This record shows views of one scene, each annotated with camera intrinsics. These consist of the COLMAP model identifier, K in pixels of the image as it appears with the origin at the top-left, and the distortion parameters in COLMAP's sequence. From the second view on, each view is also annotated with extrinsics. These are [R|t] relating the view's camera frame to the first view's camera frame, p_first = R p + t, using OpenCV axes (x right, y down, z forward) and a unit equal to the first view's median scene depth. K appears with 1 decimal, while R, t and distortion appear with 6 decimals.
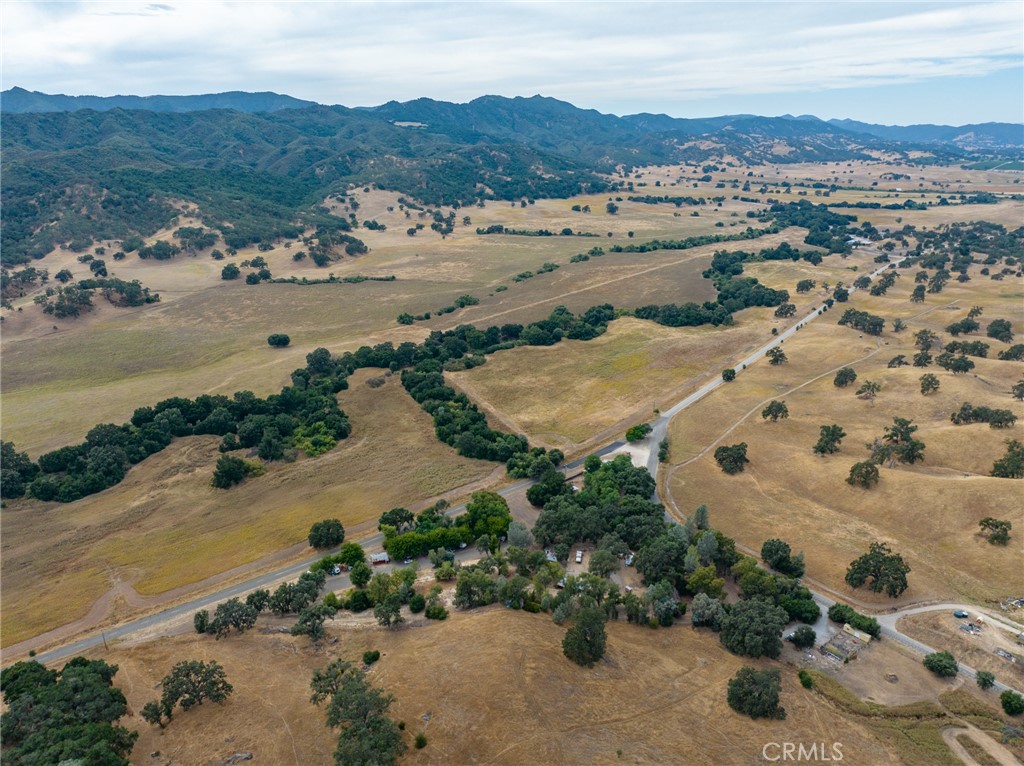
lens RADIAL K [[717.2, 0, 512.0], [0, 717.2, 383.0], [0, 0, 1]] dist [-0.035933, -0.001382]
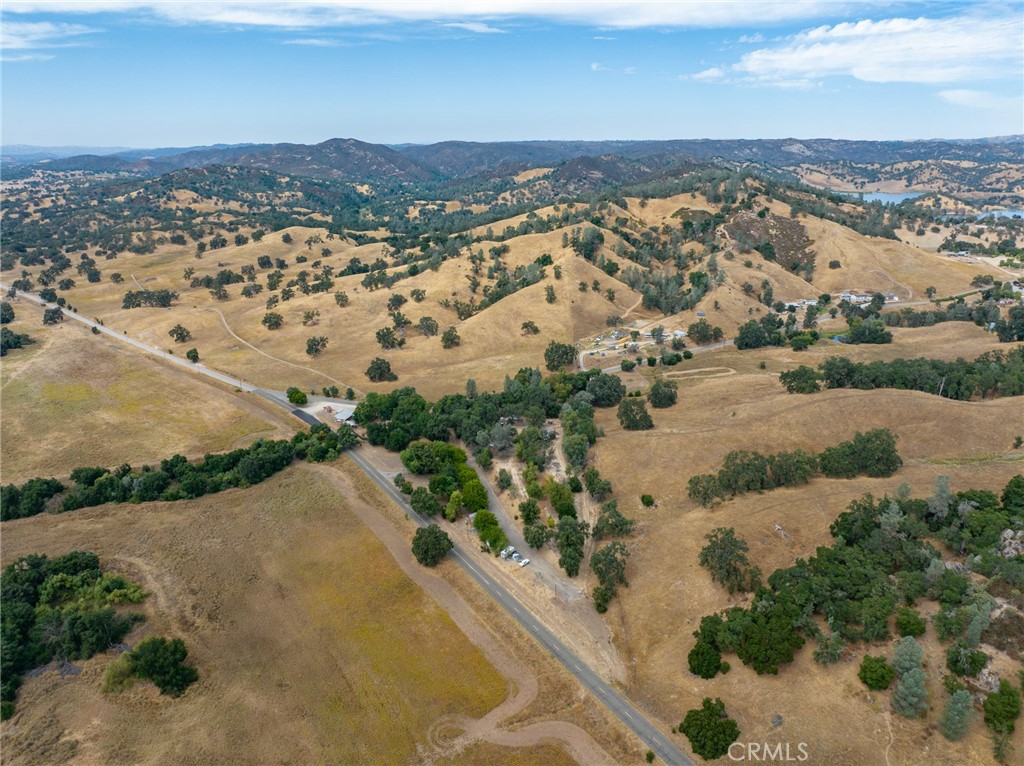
lens RADIAL K [[717.2, 0, 512.0], [0, 717.2, 383.0], [0, 0, 1]] dist [-0.035933, -0.001382]
pose [[0.086030, -0.312483, 0.946020, -0.728157], [0.335540, 0.903156, 0.267811, -0.113286], [-0.938089, 0.294388, 0.182549, 0.514464]]
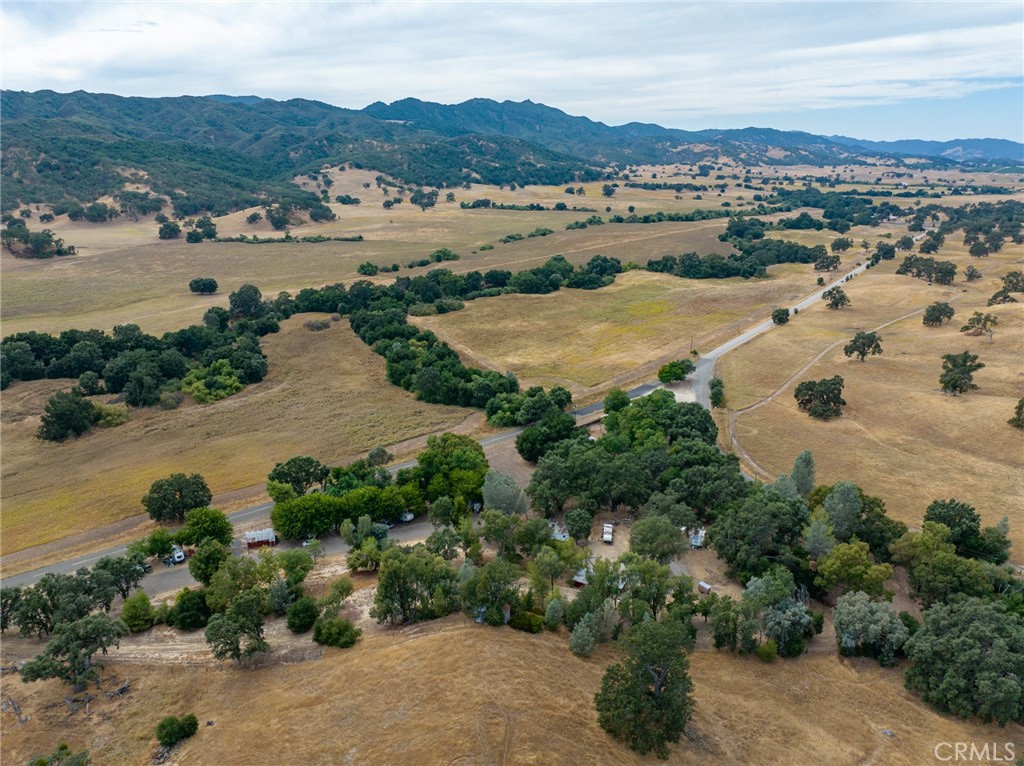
lens RADIAL K [[721.1, 0, 512.0], [0, 721.1, 383.0], [0, 0, 1]] dist [-0.046373, 0.008992]
pose [[0.999893, 0.000503, 0.014652, 0.005940], [-0.000176, 0.999751, -0.022332, 0.093696], [-0.014660, 0.022327, 0.999643, 0.293233]]
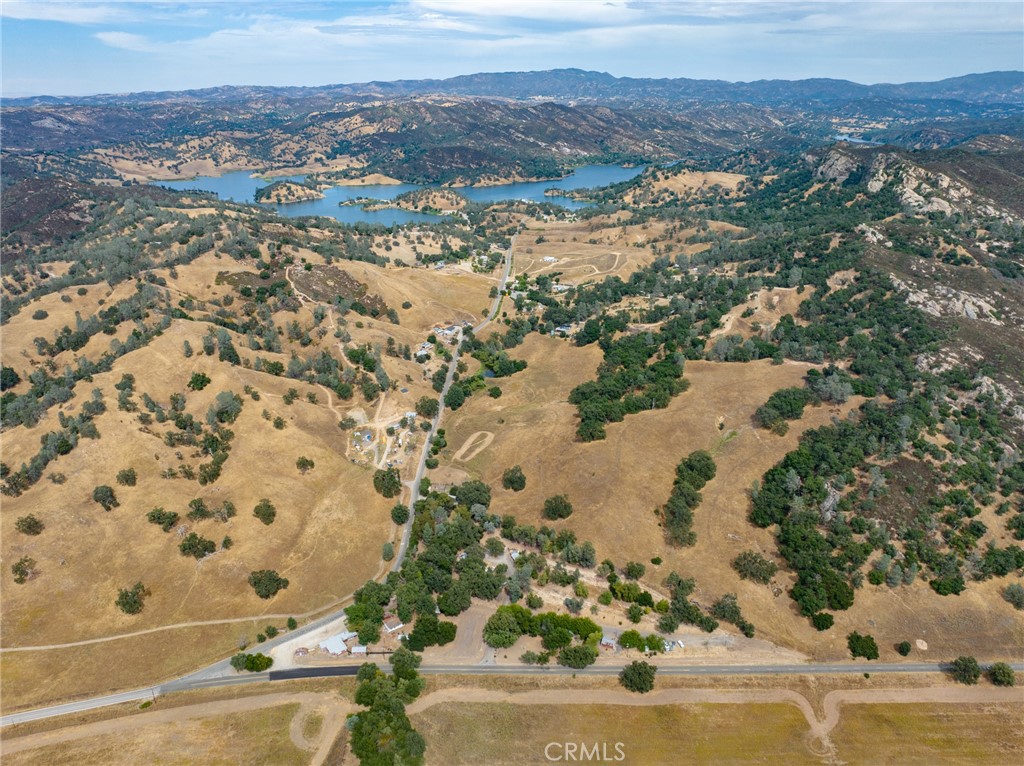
lens RADIAL K [[721.1, 0, 512.0], [0, 721.1, 383.0], [0, 0, 1]] dist [-0.046373, 0.008992]
pose [[-0.783216, -0.229837, 0.577709, -0.469840], [0.218020, 0.768645, 0.601375, -0.614302], [-0.582272, 0.596959, -0.551906, 1.065188]]
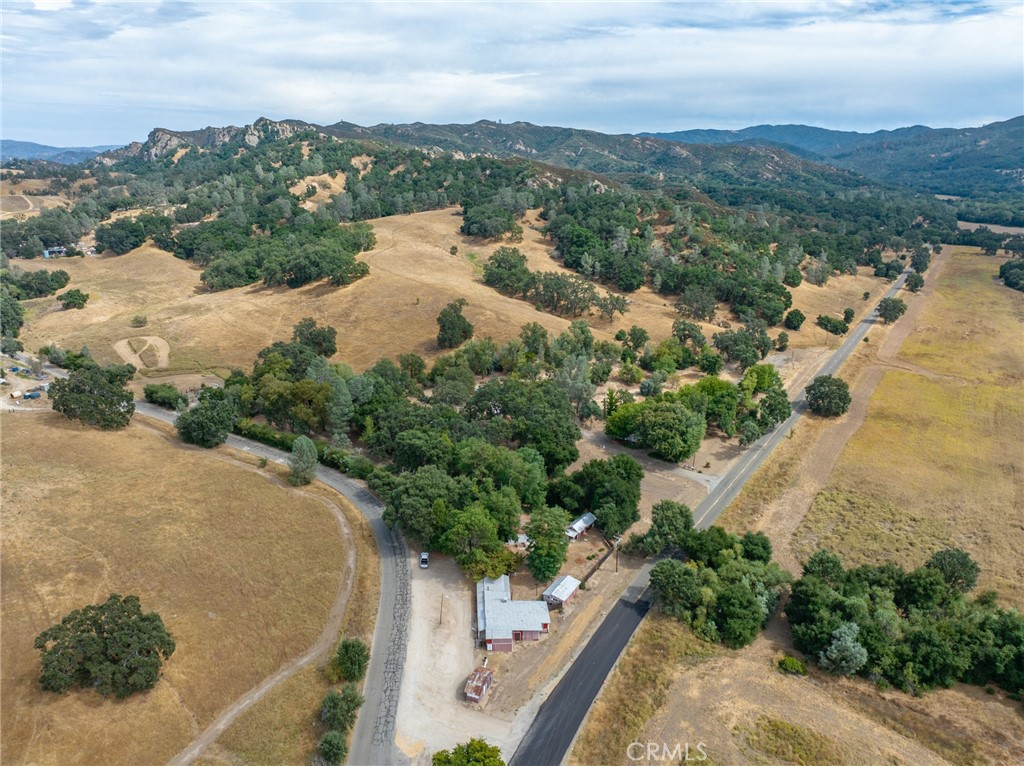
lens RADIAL K [[721.1, 0, 512.0], [0, 721.1, 383.0], [0, 0, 1]] dist [-0.046373, 0.008992]
pose [[-0.945788, 0.099594, -0.309138, 0.205729], [-0.106764, 0.803591, 0.585528, -0.148702], [0.306735, 0.586790, -0.749394, 1.066430]]
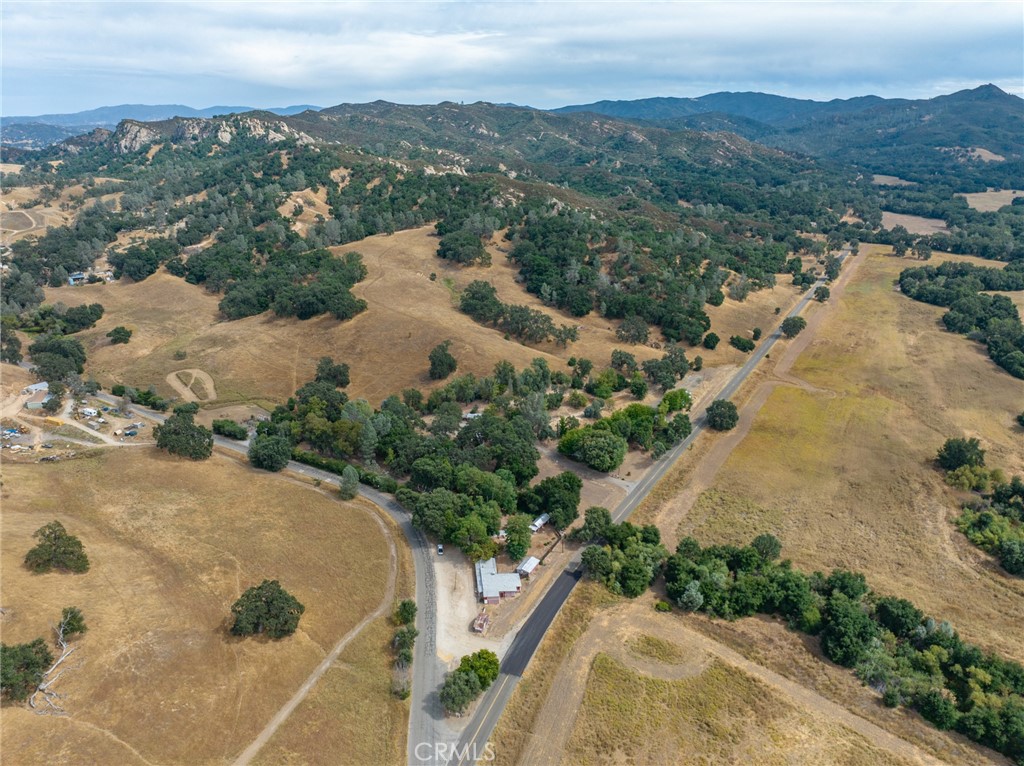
lens RADIAL K [[721.1, 0, 512.0], [0, 721.1, 383.0], [0, 0, 1]] dist [-0.046373, 0.008992]
pose [[-0.927976, 0.135230, -0.347237, 0.266641], [-0.117258, 0.778527, 0.616560, -0.307295], [0.353711, 0.612869, -0.706597, 1.166754]]
